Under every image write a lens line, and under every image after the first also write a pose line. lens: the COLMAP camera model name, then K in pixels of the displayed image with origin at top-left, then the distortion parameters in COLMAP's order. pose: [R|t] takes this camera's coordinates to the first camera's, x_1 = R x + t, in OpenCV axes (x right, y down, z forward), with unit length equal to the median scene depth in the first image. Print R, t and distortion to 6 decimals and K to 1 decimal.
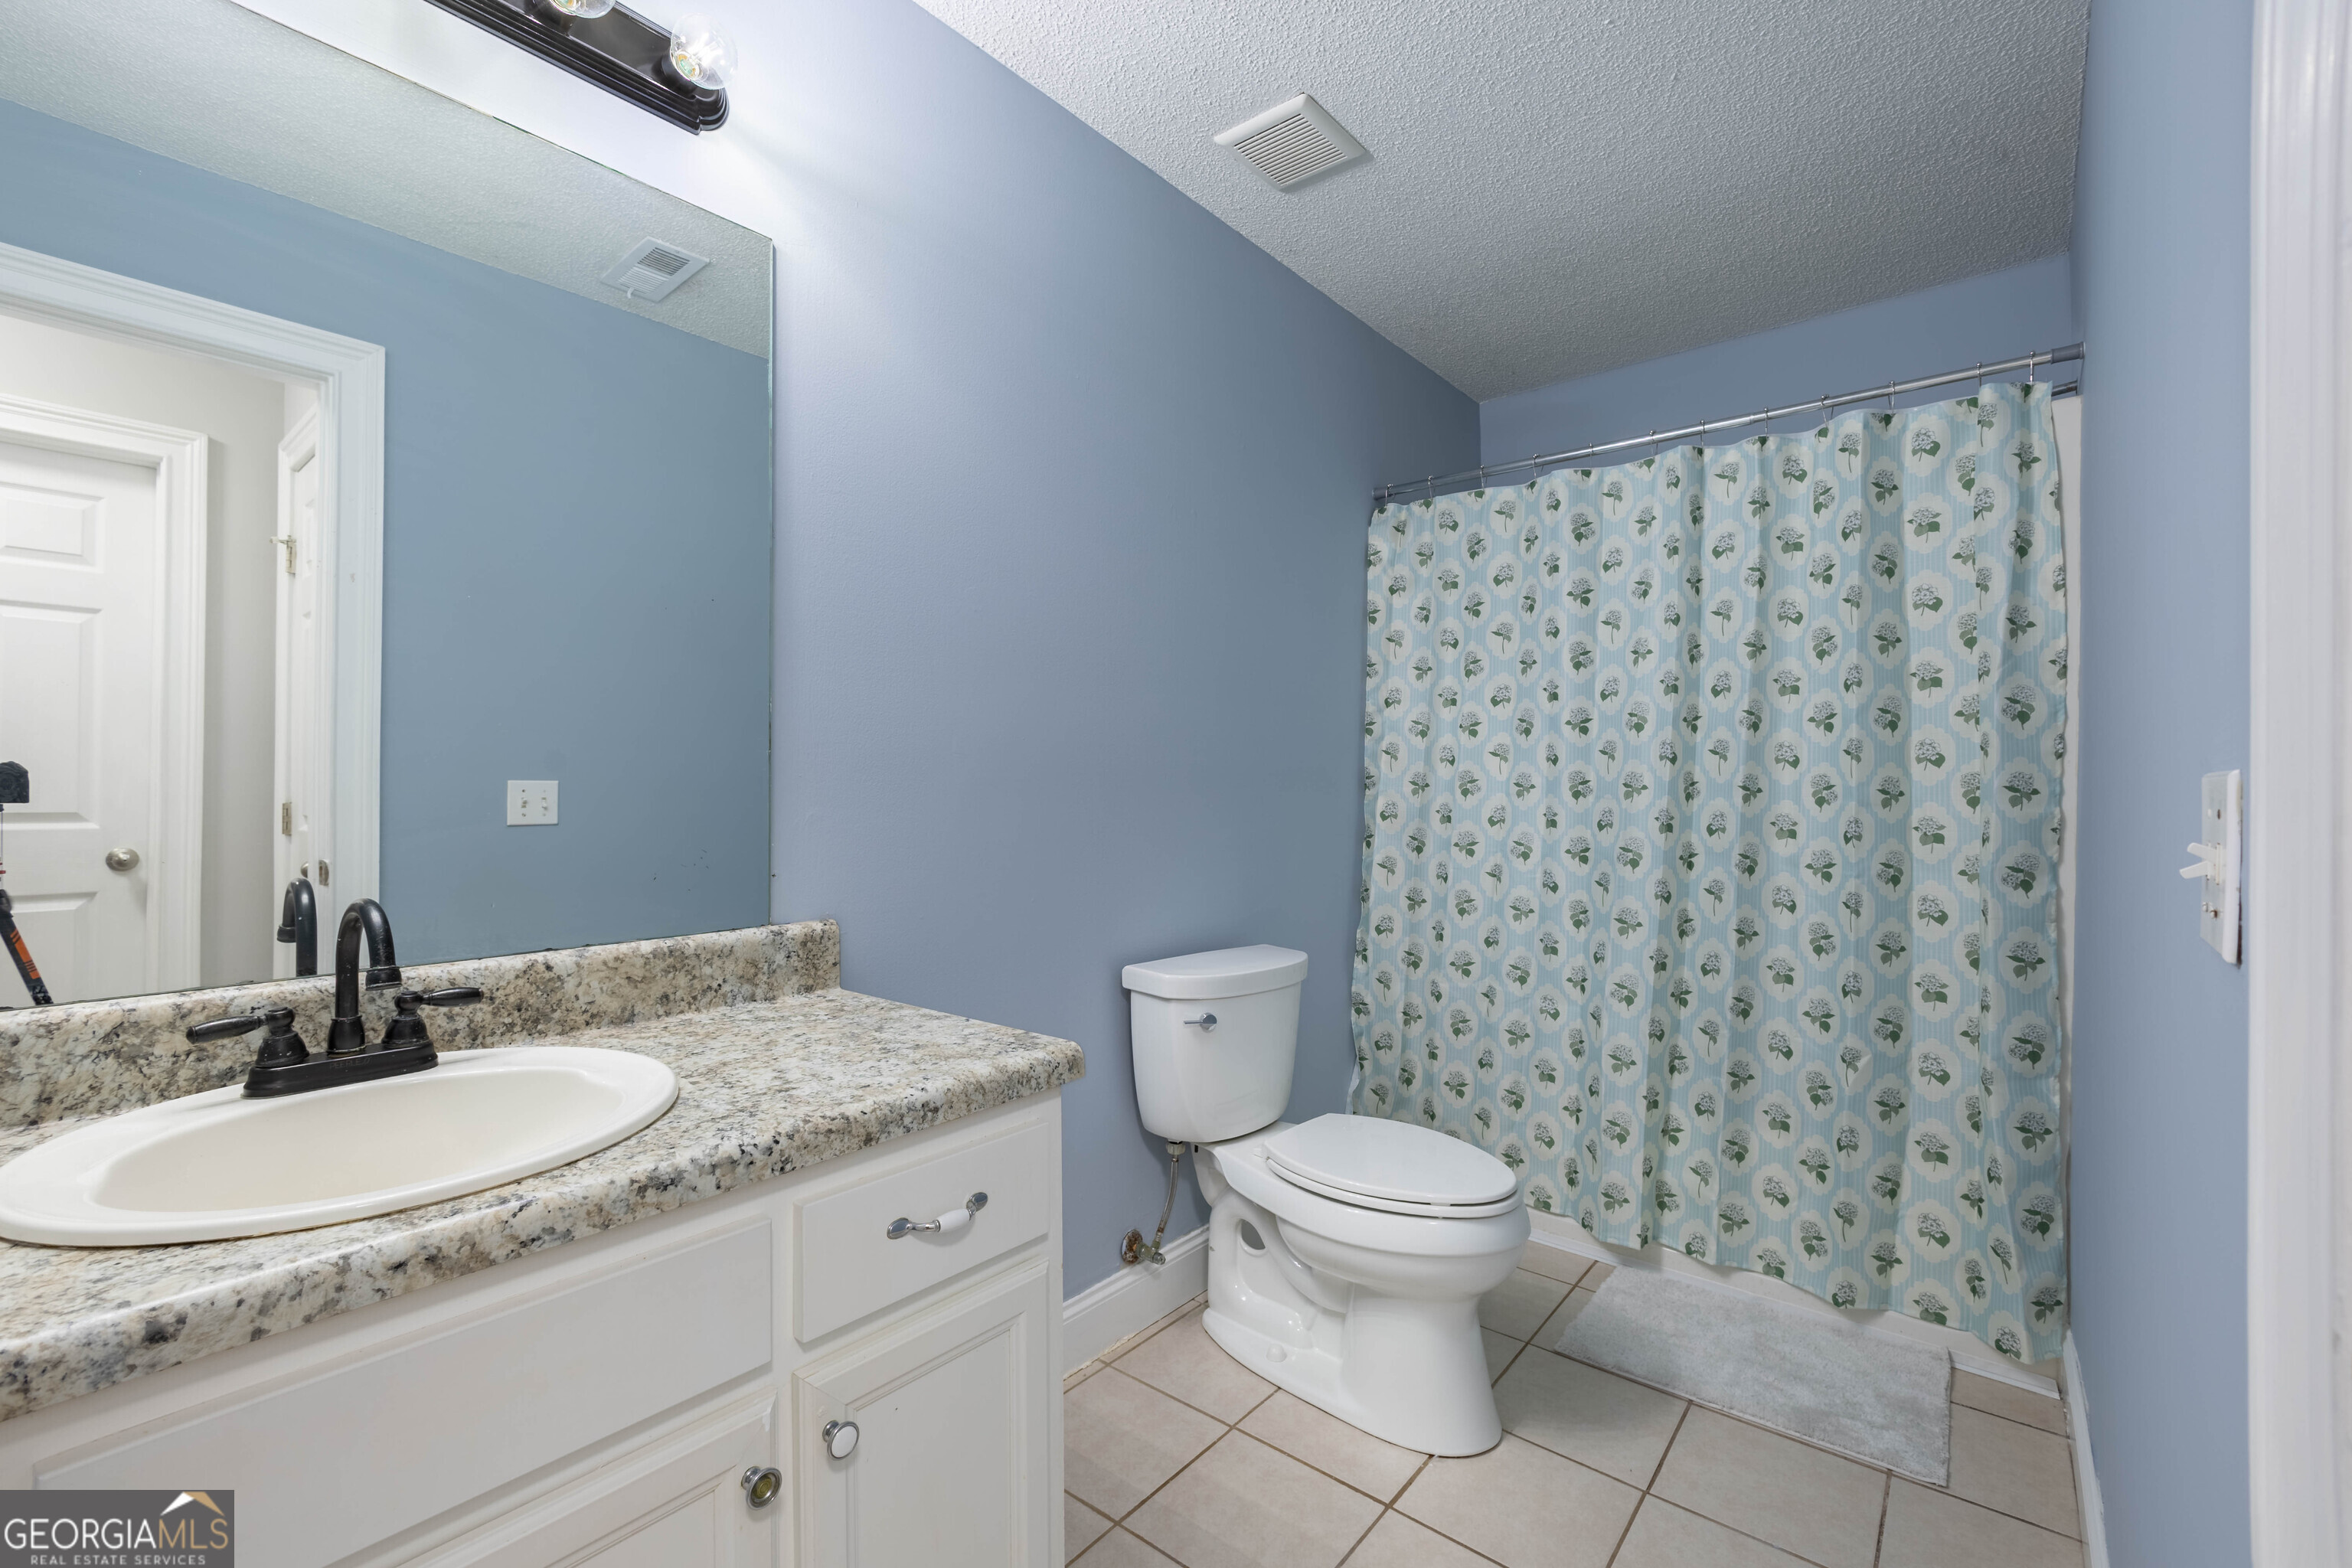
lens RADIAL K [[996.6, 0, 1176.0], [0, 996.6, 784.0], [0, 0, 1]] dist [-0.006965, 0.000882]
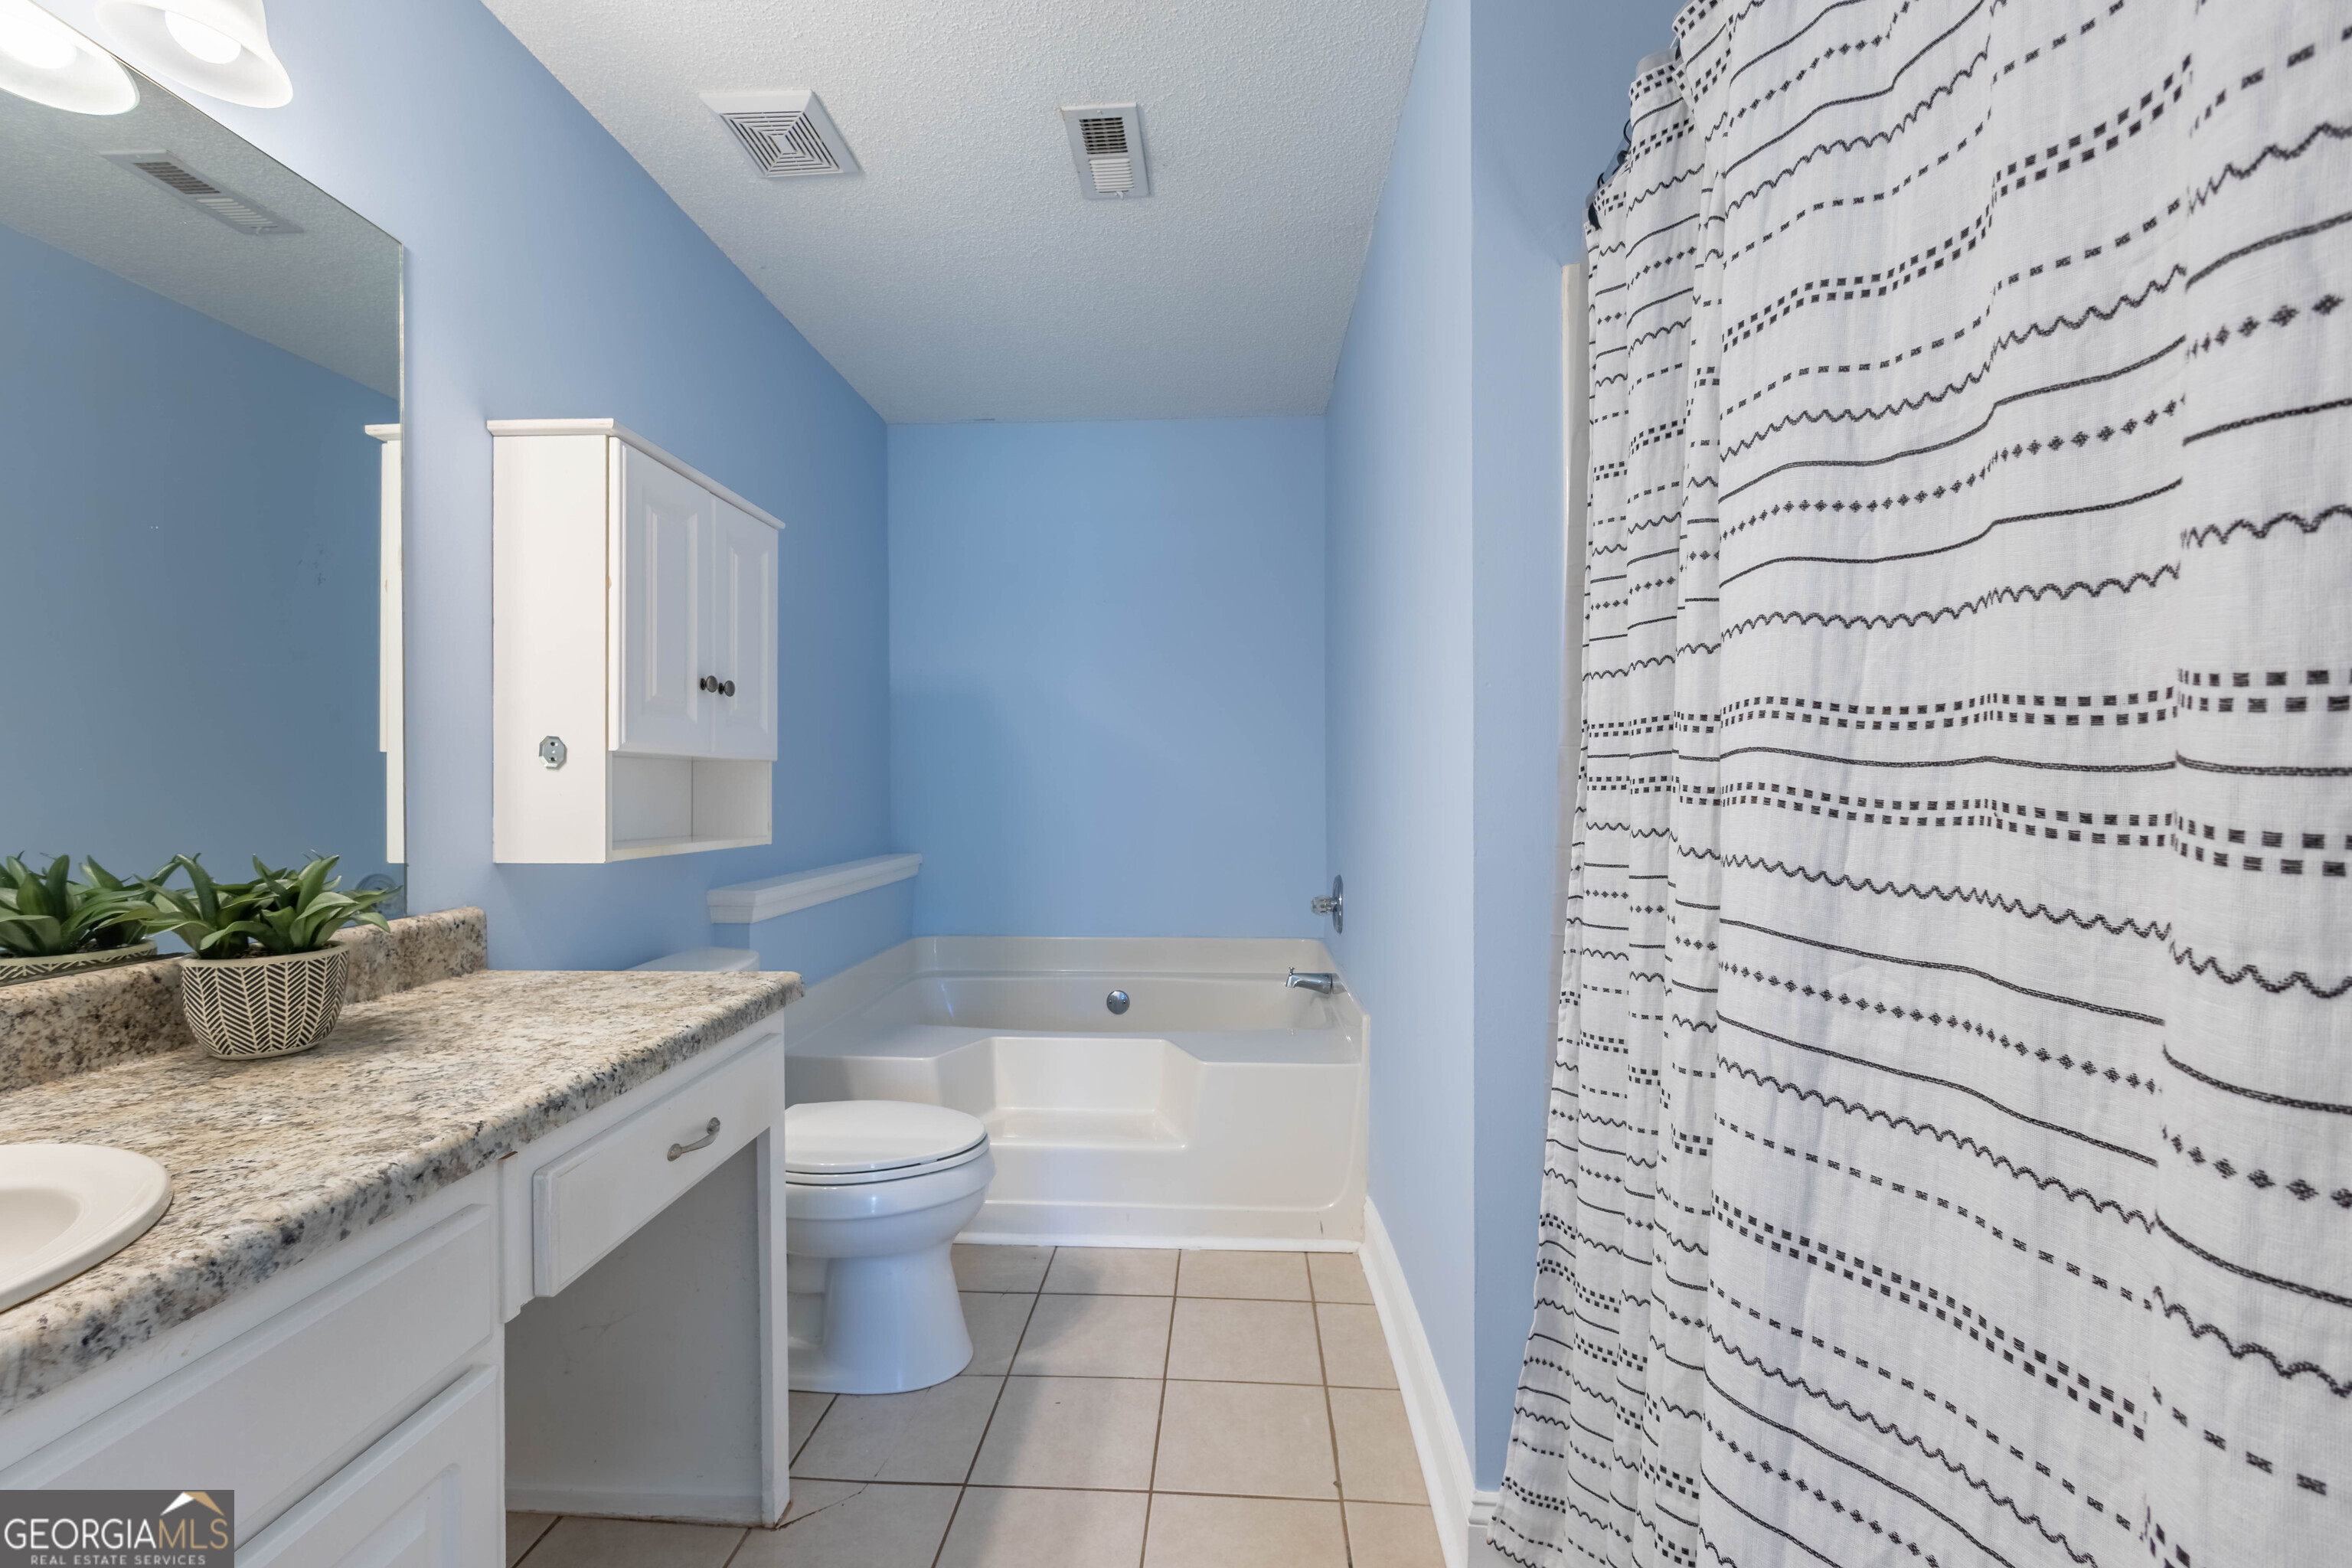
lens RADIAL K [[996.6, 0, 1176.0], [0, 996.6, 784.0], [0, 0, 1]] dist [-0.006965, 0.000882]
pose [[0.803342, -0.000741, 0.595517, -0.590876], [-0.005525, 0.999947, 0.008697, -0.014264], [-0.595492, -0.010277, 0.803295, -0.427173]]
